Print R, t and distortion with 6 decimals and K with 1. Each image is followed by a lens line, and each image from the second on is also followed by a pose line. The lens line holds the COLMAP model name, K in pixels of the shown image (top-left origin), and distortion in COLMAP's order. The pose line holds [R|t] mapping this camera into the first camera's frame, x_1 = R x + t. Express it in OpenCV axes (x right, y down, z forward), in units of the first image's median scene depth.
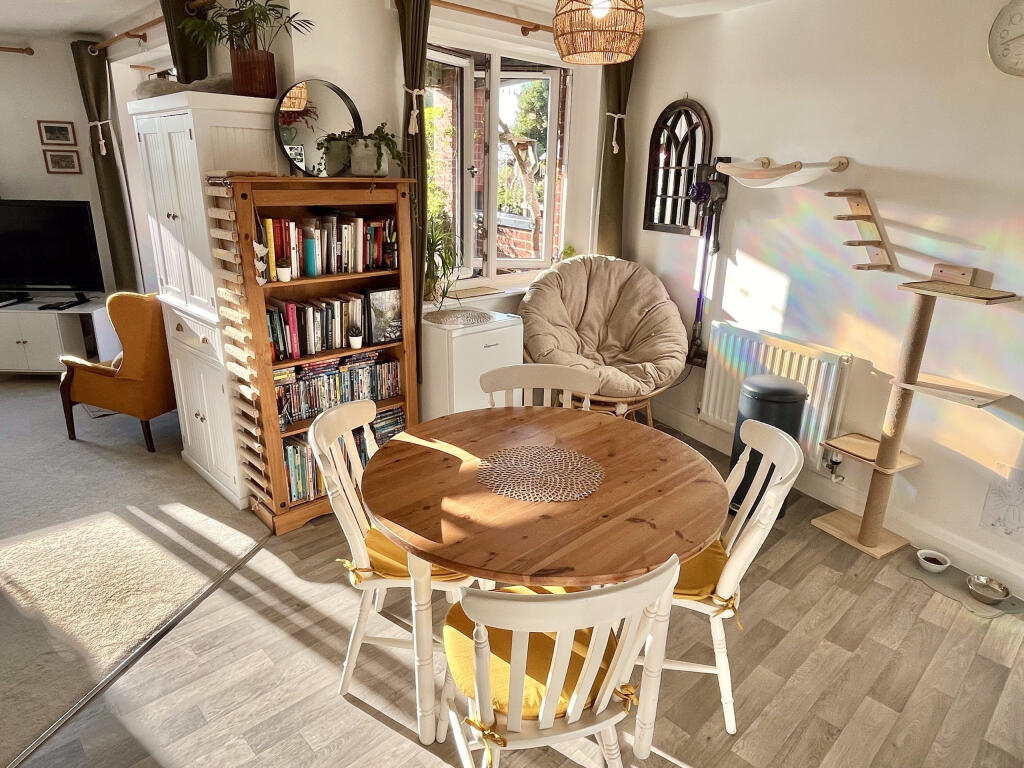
lens RADIAL K [[627.8, 0, 512.0], [0, 627.8, 384.0], [0, 0, 1]] dist [-0.001778, -0.001167]
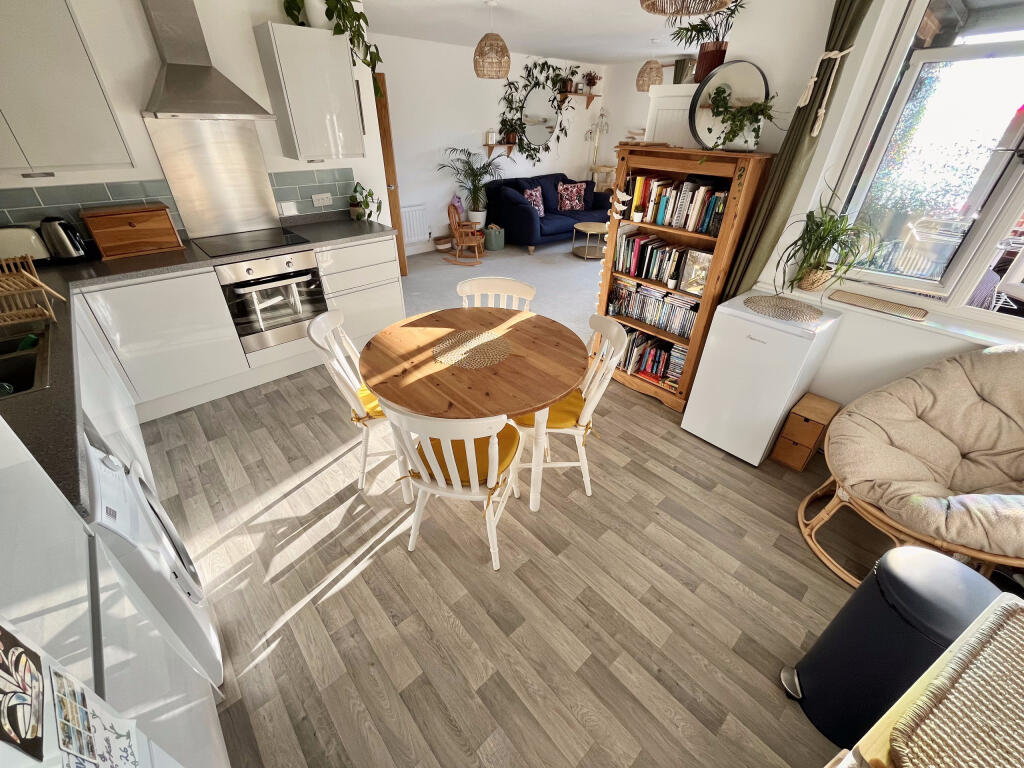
lens RADIAL K [[418.9, 0, 512.0], [0, 418.9, 384.0], [0, 0, 1]] dist [-0.002133, -0.000273]
pose [[-0.024877, 0.516845, -0.855717, 0.654728], [-0.341695, 0.800033, 0.493146, -0.225132], [0.939482, 0.304662, 0.156701, 0.620248]]
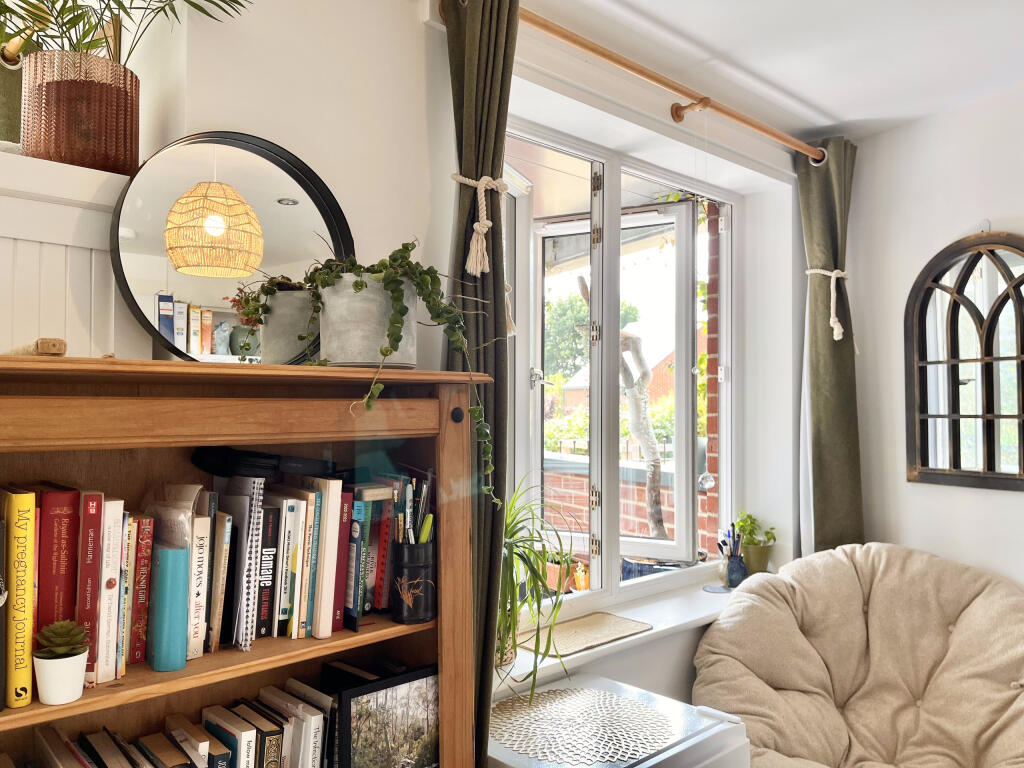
lens RADIAL K [[770.6, 0, 512.0], [0, 770.6, 384.0], [0, 0, 1]] dist [-0.001916, 0.007620]
pose [[0.999656, -0.024395, -0.009645, -0.134824], [0.019414, 0.935271, -0.353399, -0.156735], [0.017641, 0.353090, 0.935423, 0.569174]]
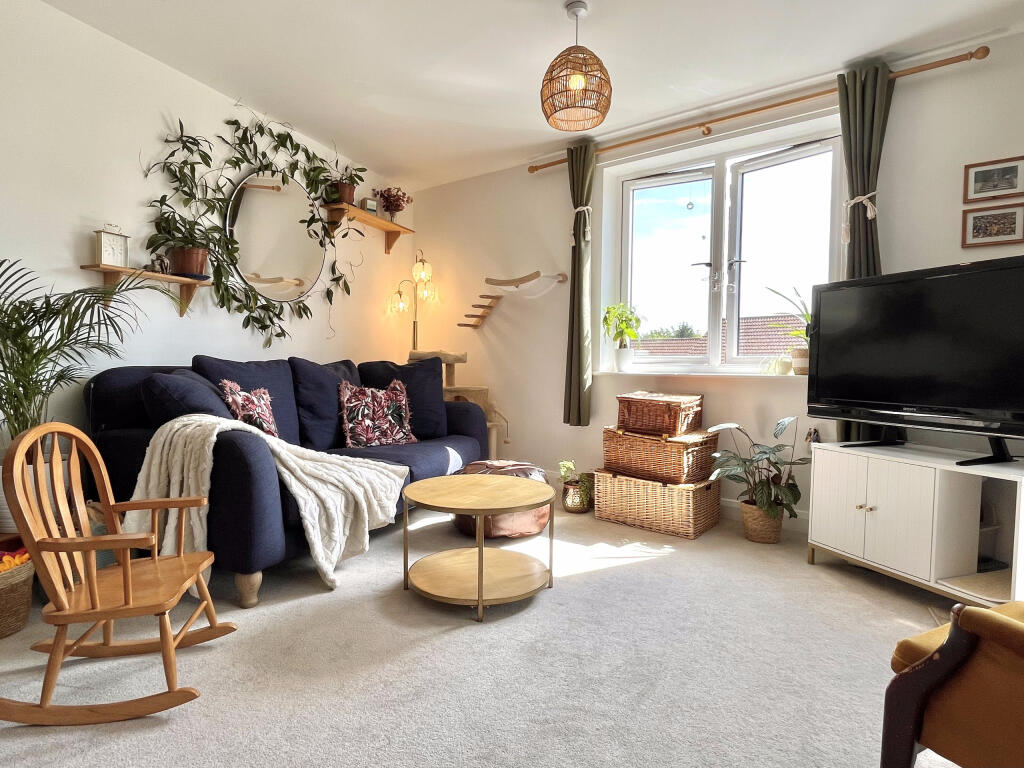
lens RADIAL K [[560.4, 0, 512.0], [0, 560.4, 384.0], [0, 0, 1]] dist [-0.004114, -0.002320]
pose [[0.373803, 0.016096, -0.927369, -0.670448], [-0.306044, 0.945992, -0.106940, -0.041089], [0.875562, 0.323790, 0.358540, 0.786240]]
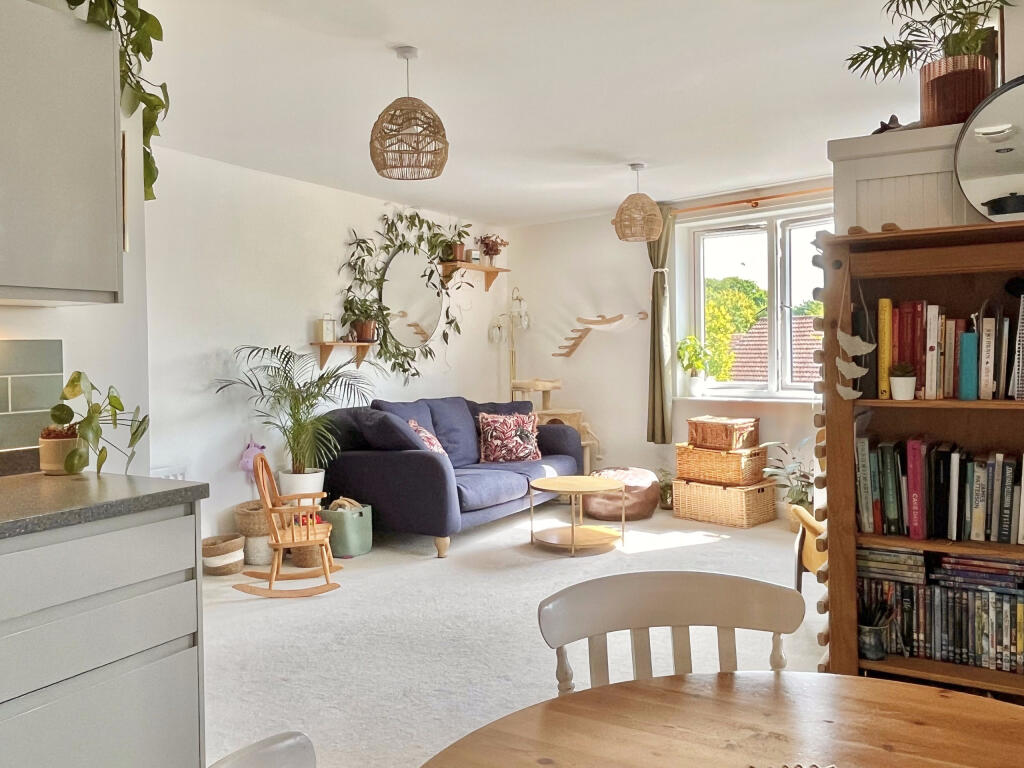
lens RADIAL K [[831.7, 0, 512.0], [0, 831.7, 367.7], [0, 0, 1]] dist [0.006249, 0.002800]
pose [[0.264611, -0.008004, -0.964322, 0.276253], [-0.293024, 0.952018, -0.088307, -0.013497], [0.918759, 0.305937, 0.249569, 0.415278]]
